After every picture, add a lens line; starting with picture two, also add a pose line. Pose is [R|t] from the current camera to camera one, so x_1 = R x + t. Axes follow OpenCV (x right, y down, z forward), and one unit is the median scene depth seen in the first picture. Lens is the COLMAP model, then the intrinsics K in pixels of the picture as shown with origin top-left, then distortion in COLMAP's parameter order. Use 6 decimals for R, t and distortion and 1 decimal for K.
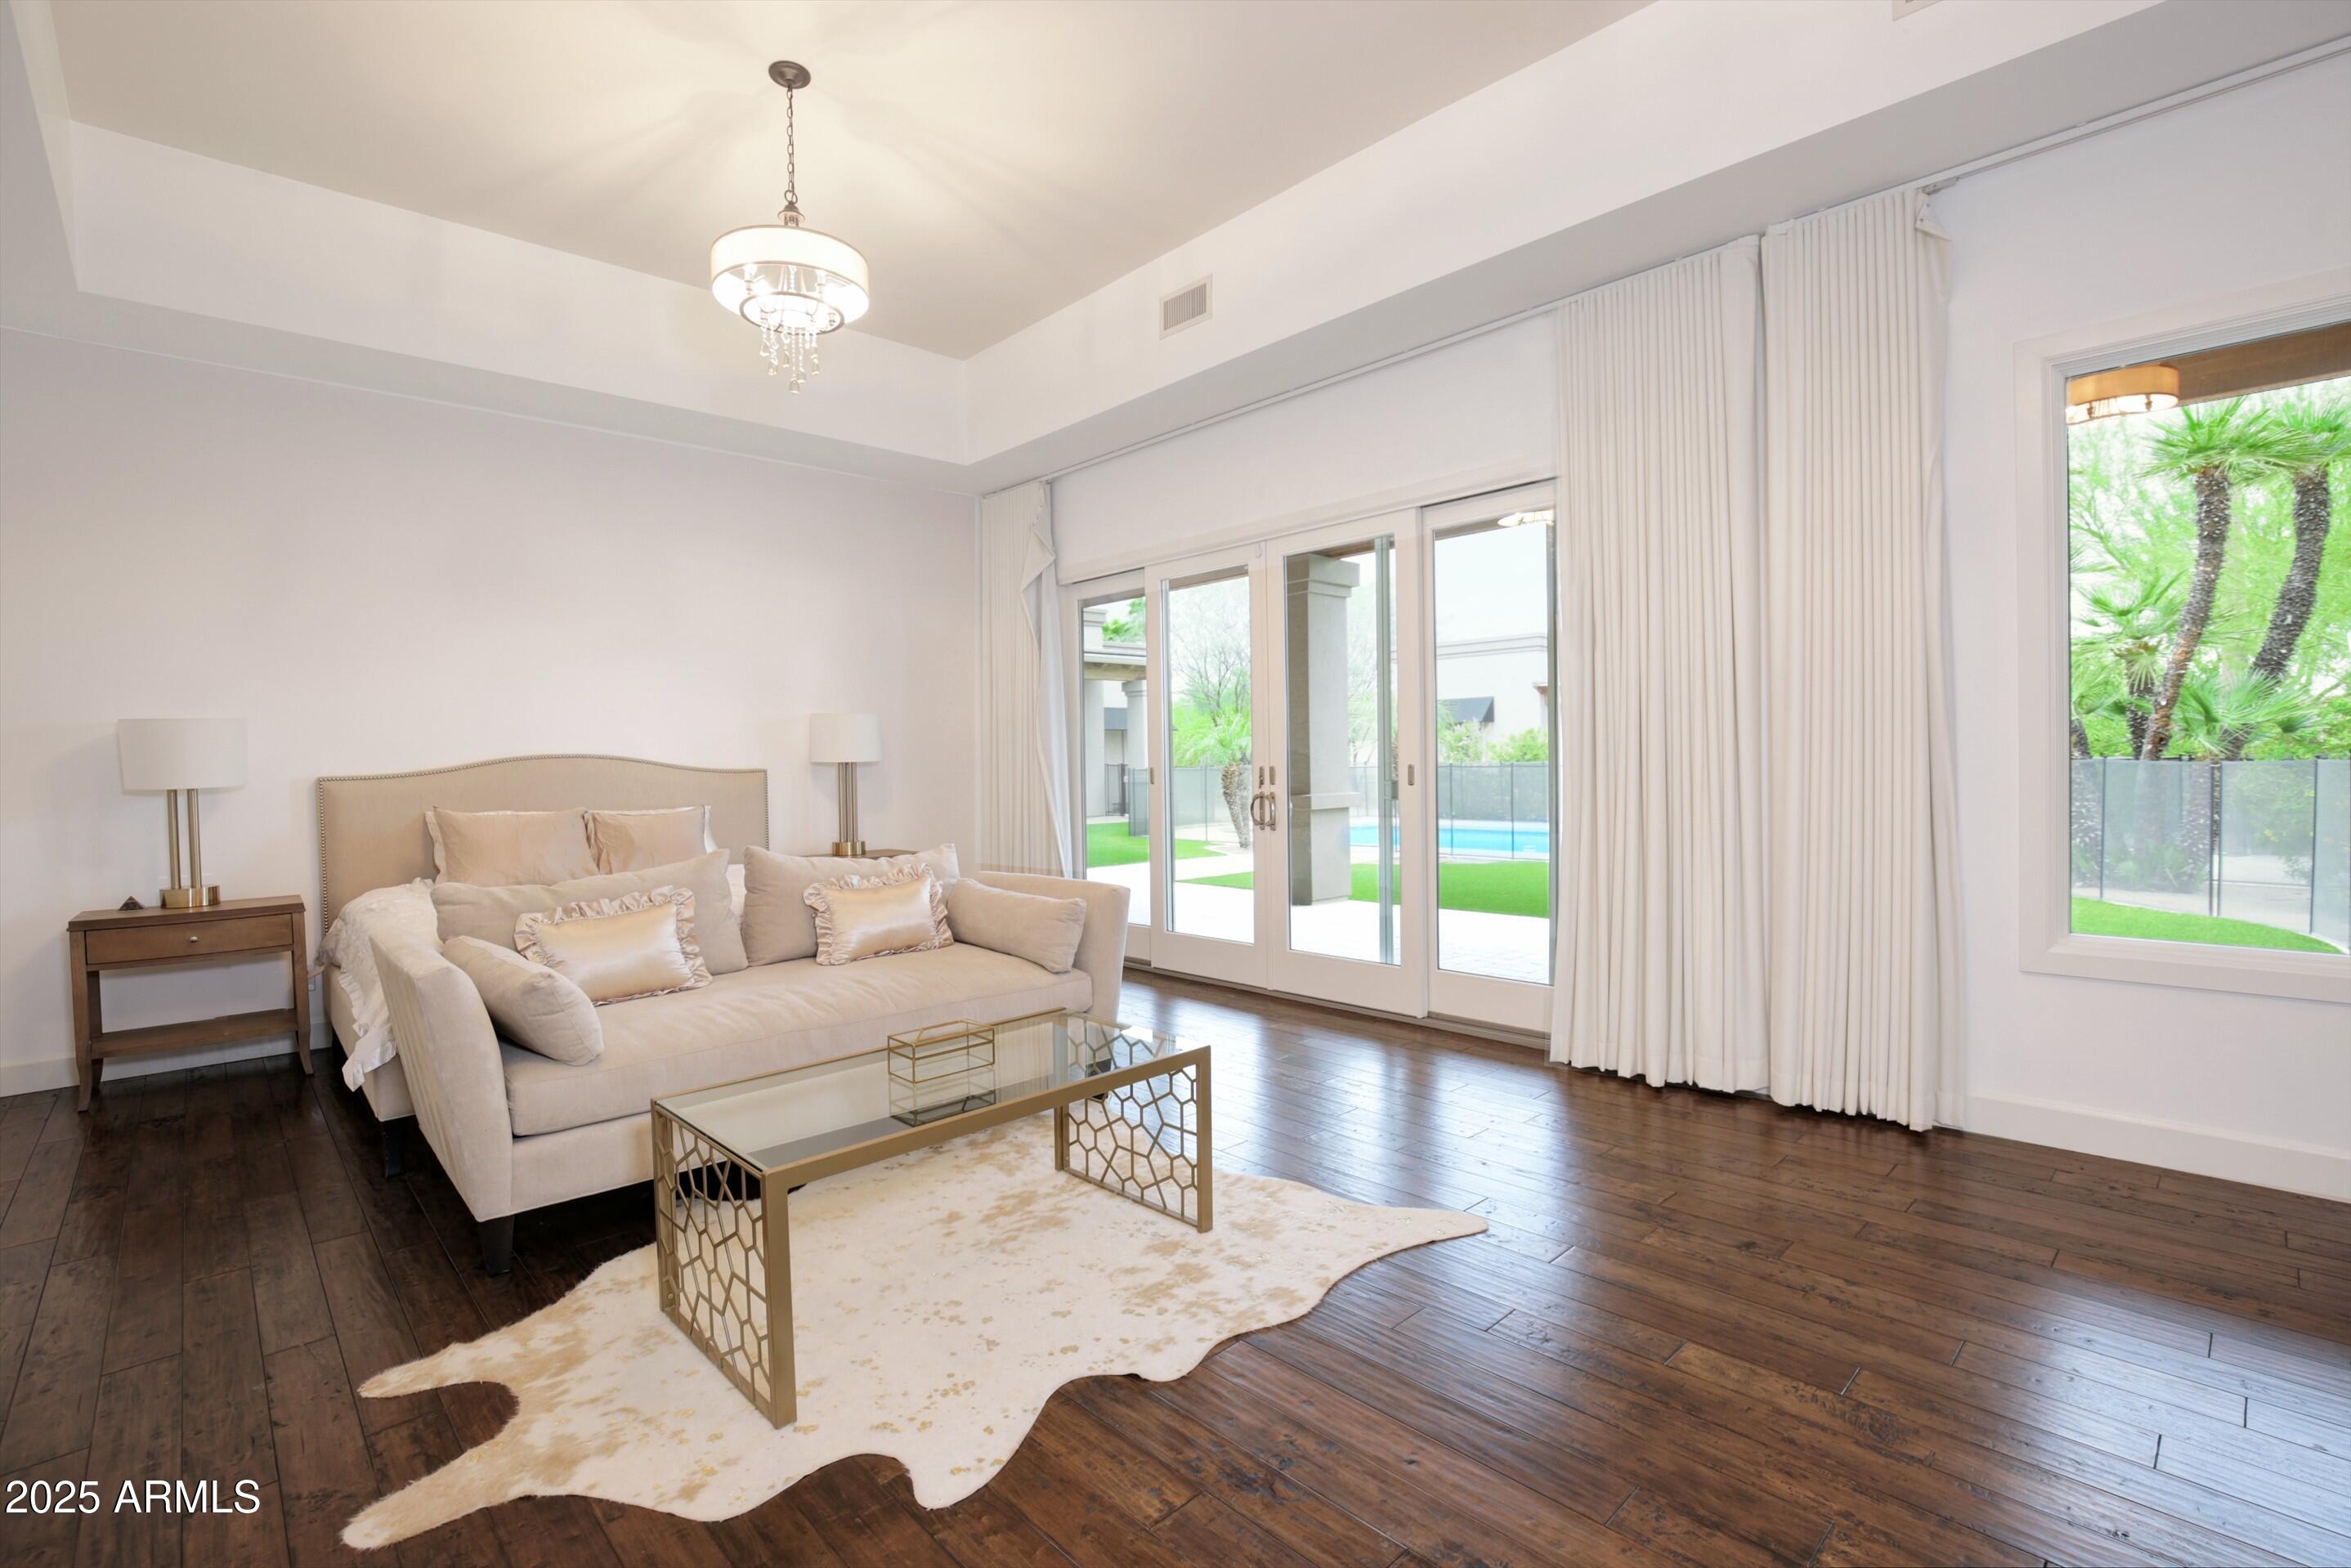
lens RADIAL K [[1073.3, 0, 1175.5], [0, 1073.3, 784.0], [0, 0, 1]] dist [-0.021483, 0.001034]
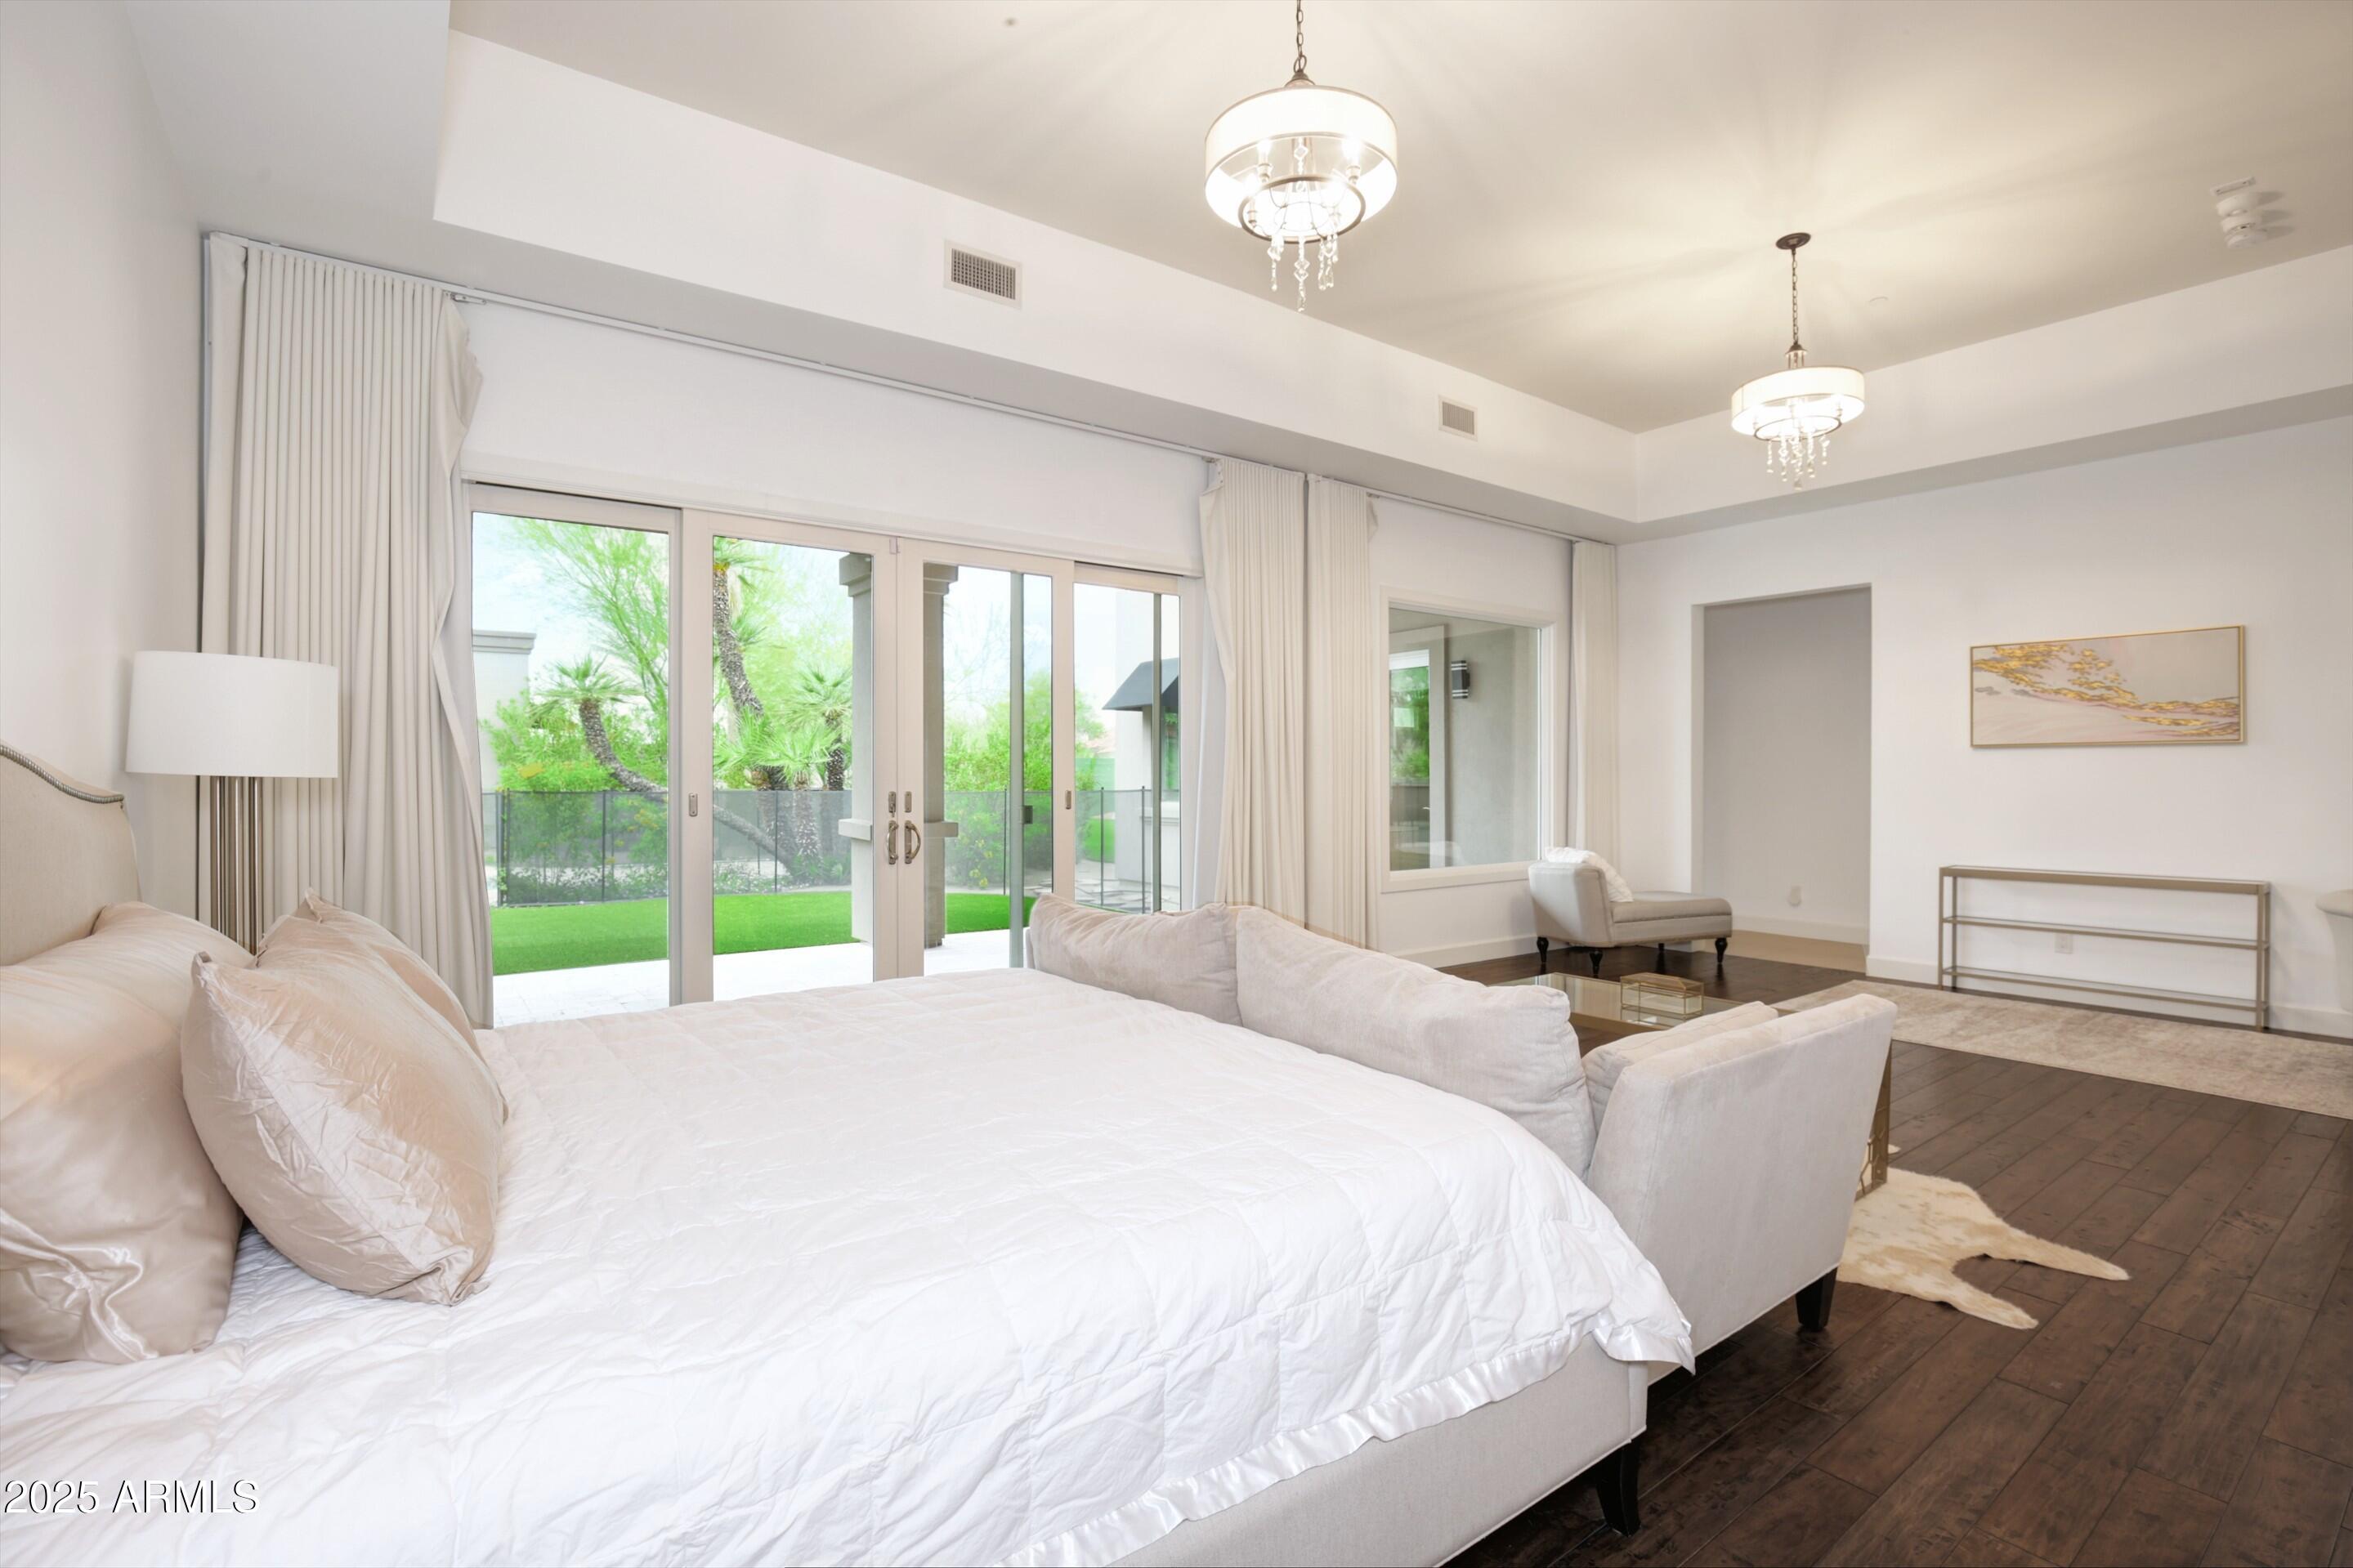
lens RADIAL K [[1074.1, 0, 1176.5], [0, 1074.1, 784.0], [0, 0, 1]] dist [-0.021483, 0.001034]
pose [[0.108104, 0.013095, 0.994053, -0.984062], [0.018334, 0.999717, -0.015164, -0.006953], [-0.993970, 0.019865, 0.107833, 0.871397]]
